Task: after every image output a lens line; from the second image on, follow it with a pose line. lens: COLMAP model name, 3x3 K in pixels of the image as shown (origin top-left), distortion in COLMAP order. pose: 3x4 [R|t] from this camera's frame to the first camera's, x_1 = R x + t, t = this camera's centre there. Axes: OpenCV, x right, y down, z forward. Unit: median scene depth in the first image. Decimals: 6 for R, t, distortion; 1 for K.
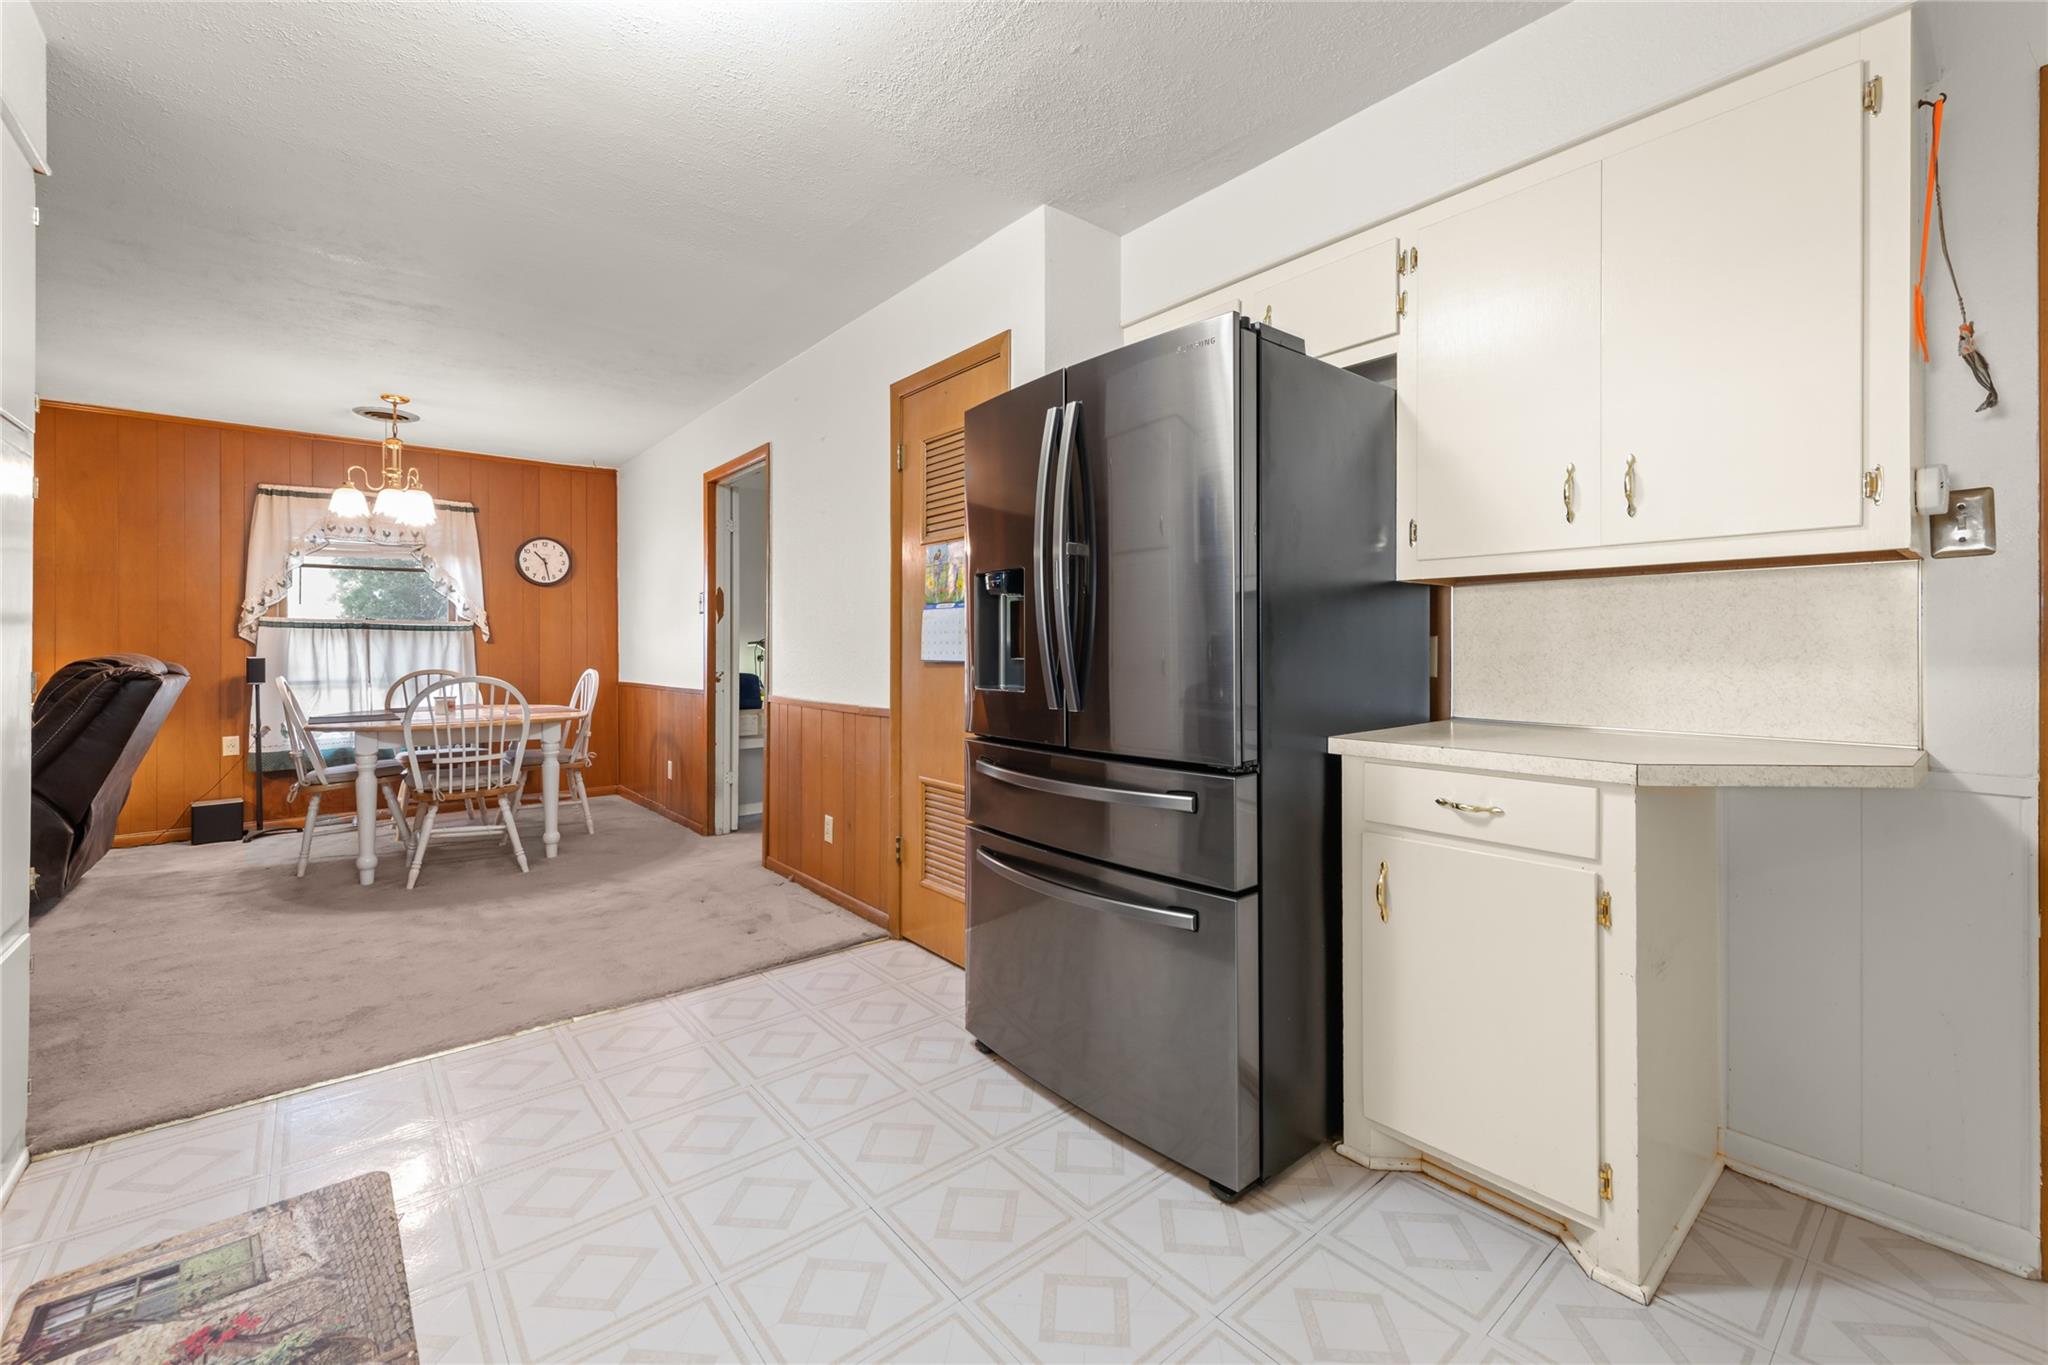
lens RADIAL K [[843.0, 0, 1028.2], [0, 843.0, 650.7], [0, 0, 1]] dist [0.014032, -0.000625]
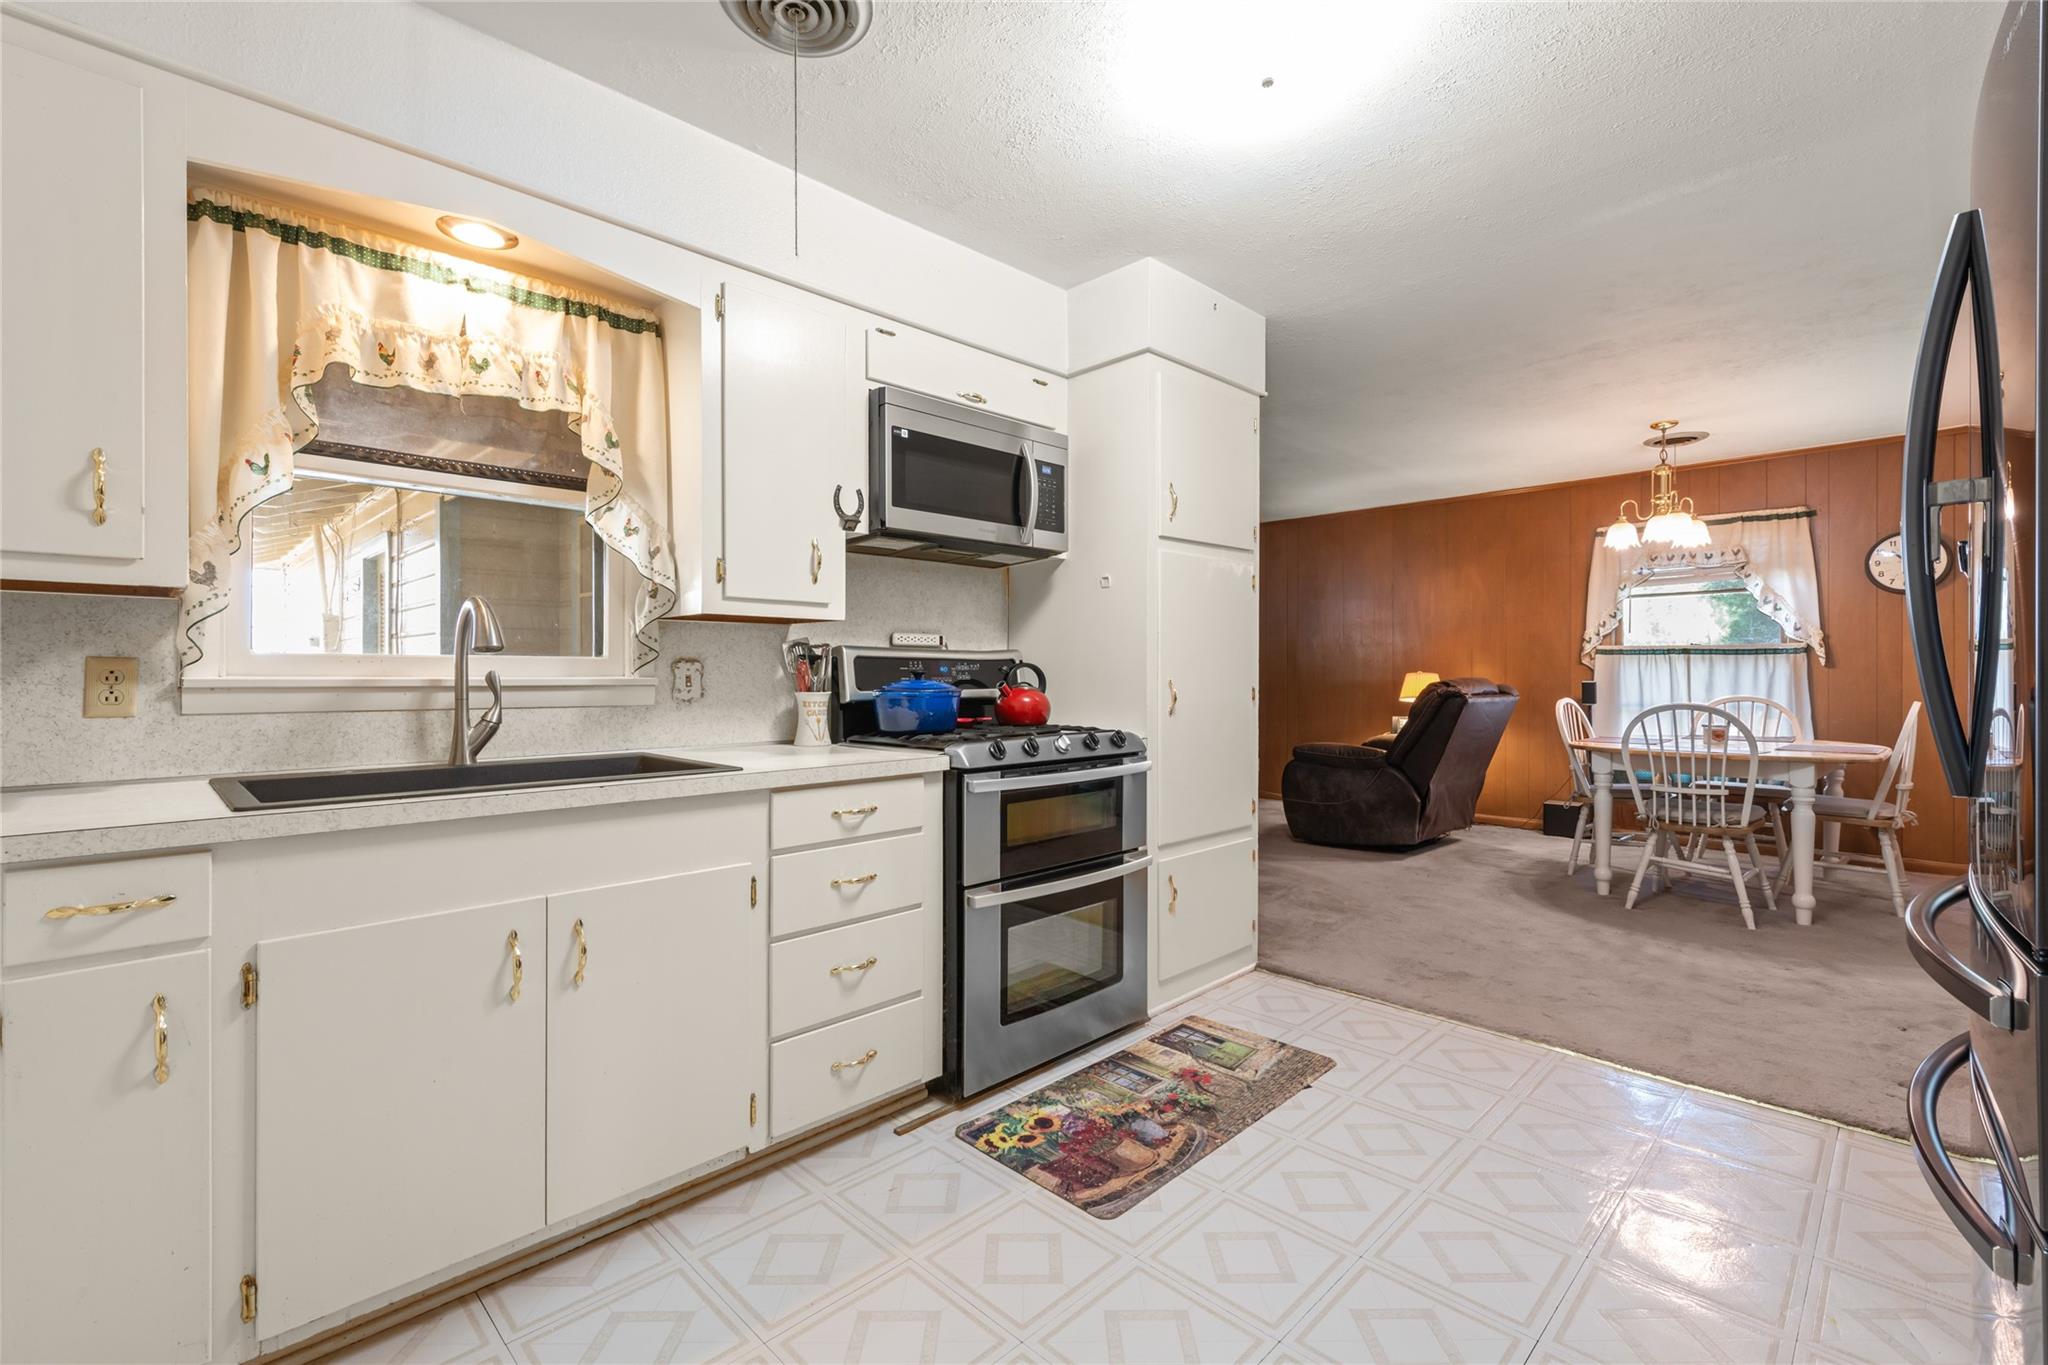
lens RADIAL K [[895.5, 0, 1024.6], [0, 895.5, 676.3], [0, 0, 1]] dist [0.015542, -0.005042]
pose [[0.091301, 0.004566, -0.995813, 0.268379], [-0.003365, 0.999985, 0.004277, -0.001732], [0.995818, 0.002961, 0.091315, 0.166192]]
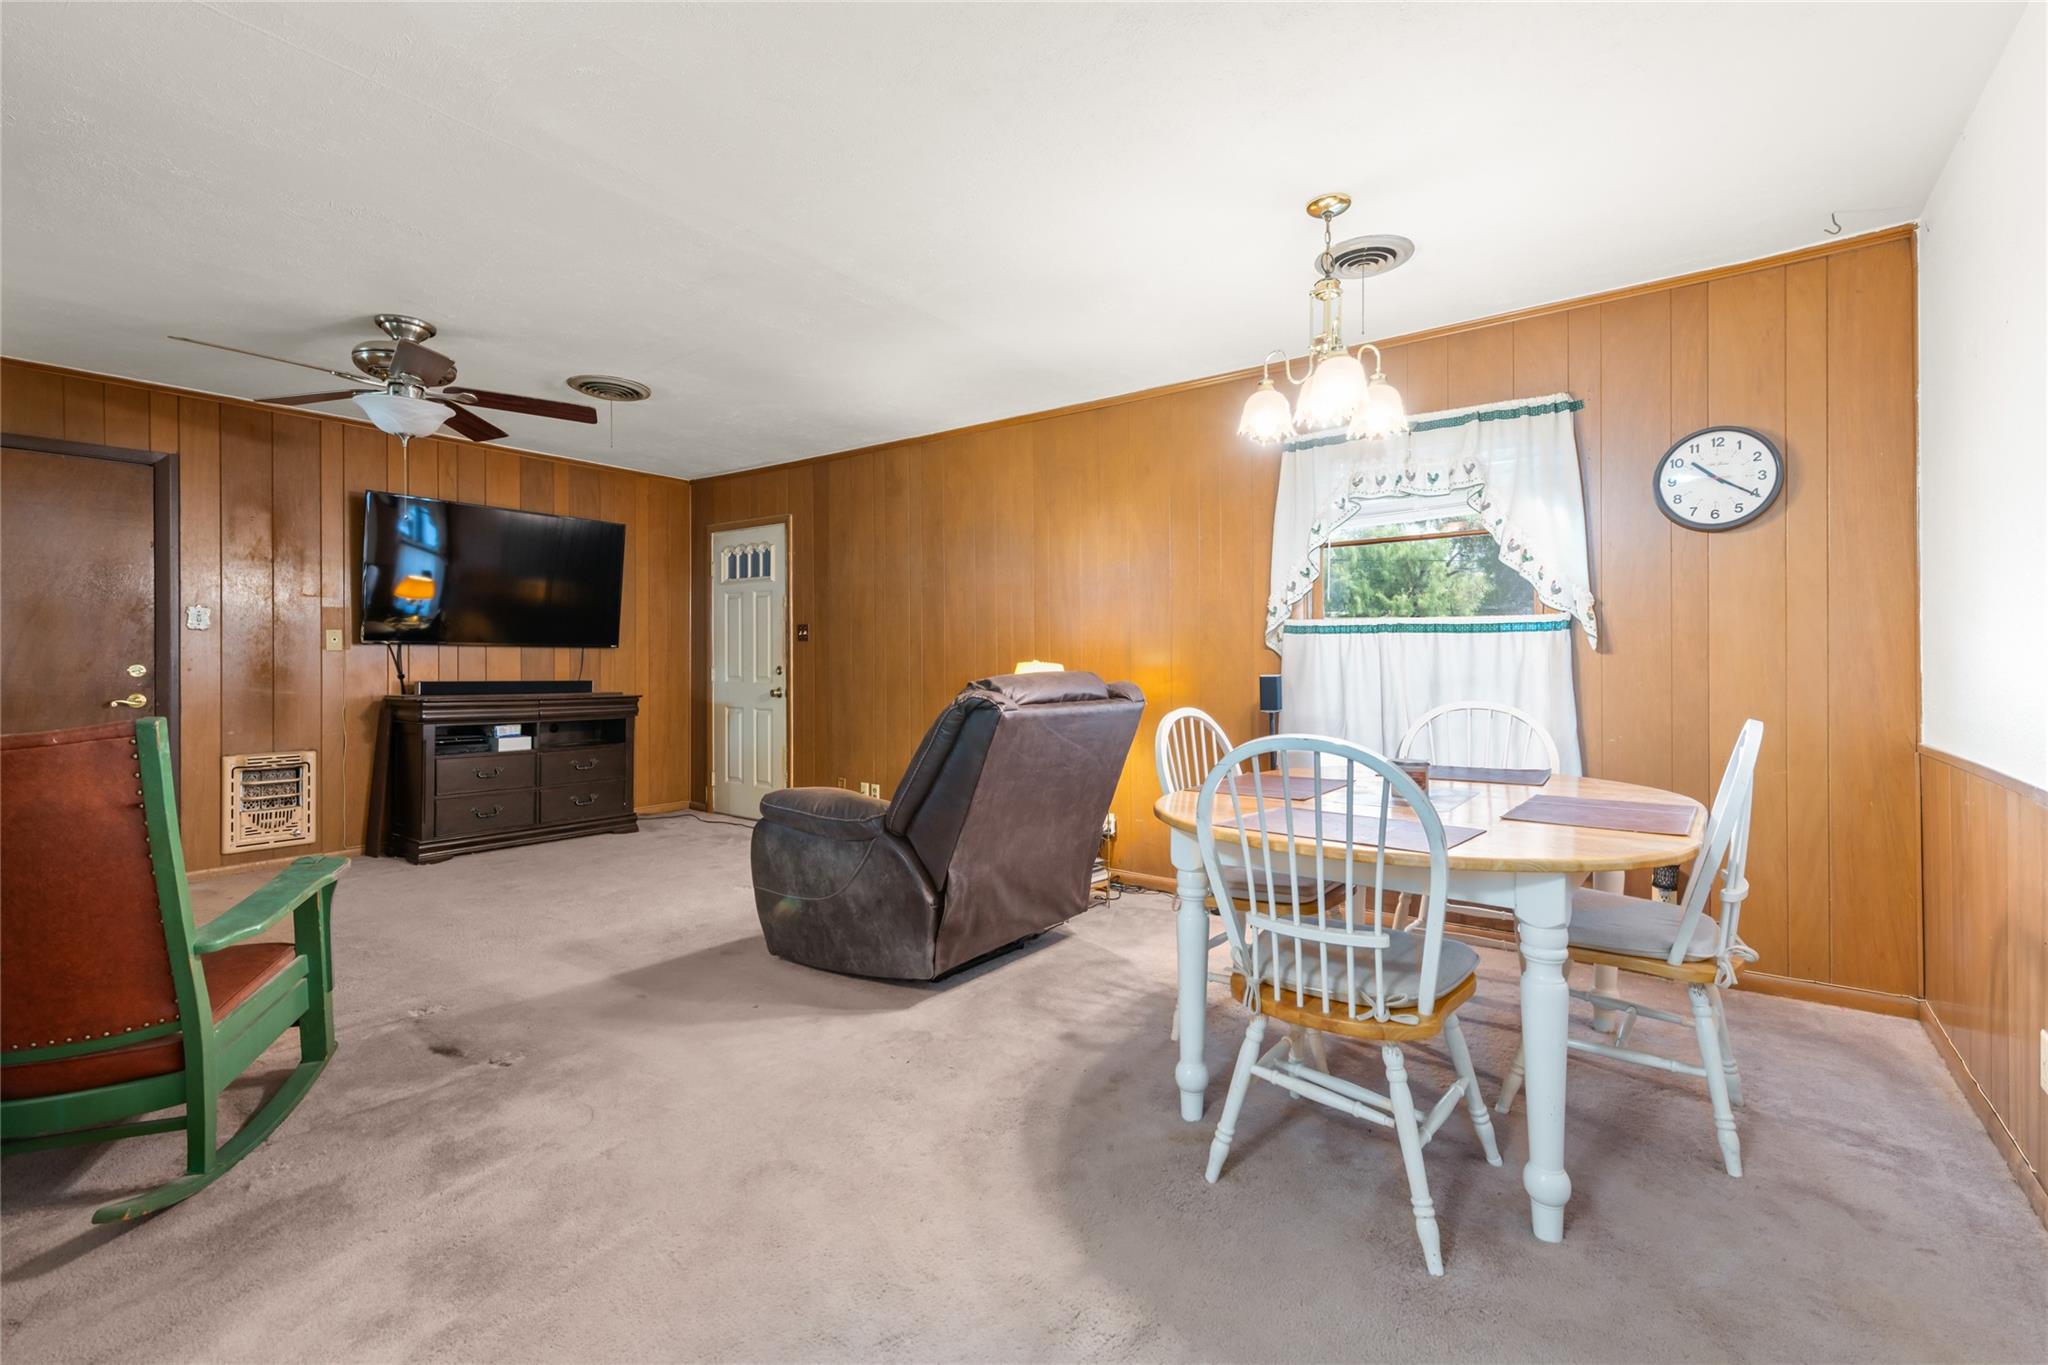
lens RADIAL K [[895.5, 0, 1029.7], [0, 895.5, 662.5], [0, 0, 1]] dist [0.015542, -0.005042]
pose [[0.243264, 0.000498, -0.969960, -0.256610], [-0.001637, 0.999999, 0.000103, -0.003493], [0.969959, 0.001563, 0.243265, 0.736890]]
